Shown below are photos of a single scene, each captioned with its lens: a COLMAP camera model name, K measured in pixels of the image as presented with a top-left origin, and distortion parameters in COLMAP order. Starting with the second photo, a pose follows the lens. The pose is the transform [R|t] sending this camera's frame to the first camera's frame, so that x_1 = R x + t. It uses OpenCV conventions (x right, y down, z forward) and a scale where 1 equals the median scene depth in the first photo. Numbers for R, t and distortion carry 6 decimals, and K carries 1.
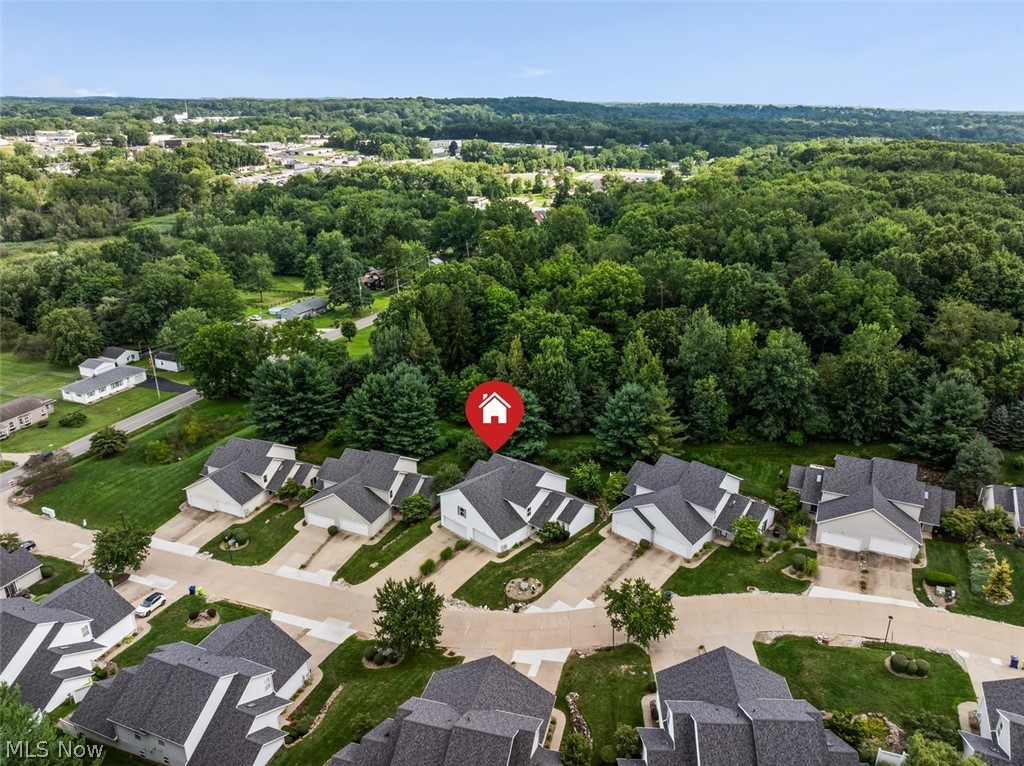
lens RADIAL K [[718.4, 0, 512.0], [0, 718.4, 383.0], [0, 0, 1]] dist [-0.030289, 0.001148]
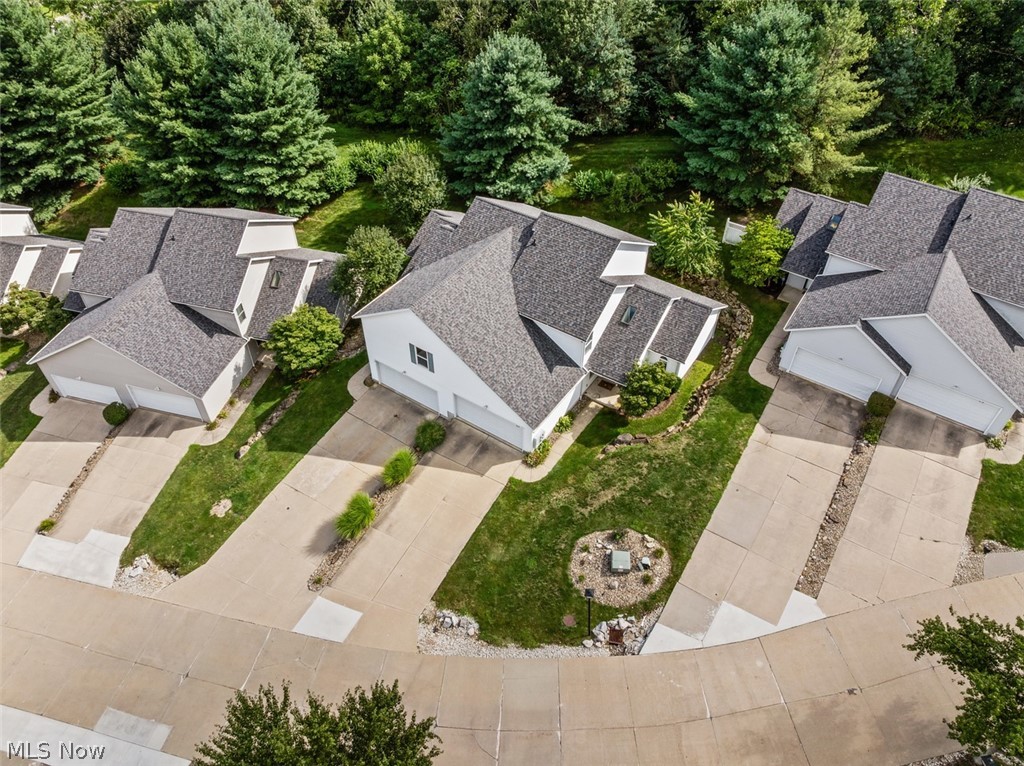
lens RADIAL K [[718.4, 0, 512.0], [0, 718.4, 383.0], [0, 0, 1]] dist [-0.030289, 0.001148]
pose [[0.989148, -0.104514, 0.103266, -0.058138], [0.055332, 0.916085, 0.397149, 0.033418], [-0.136109, -0.387125, 0.911926, 0.576933]]
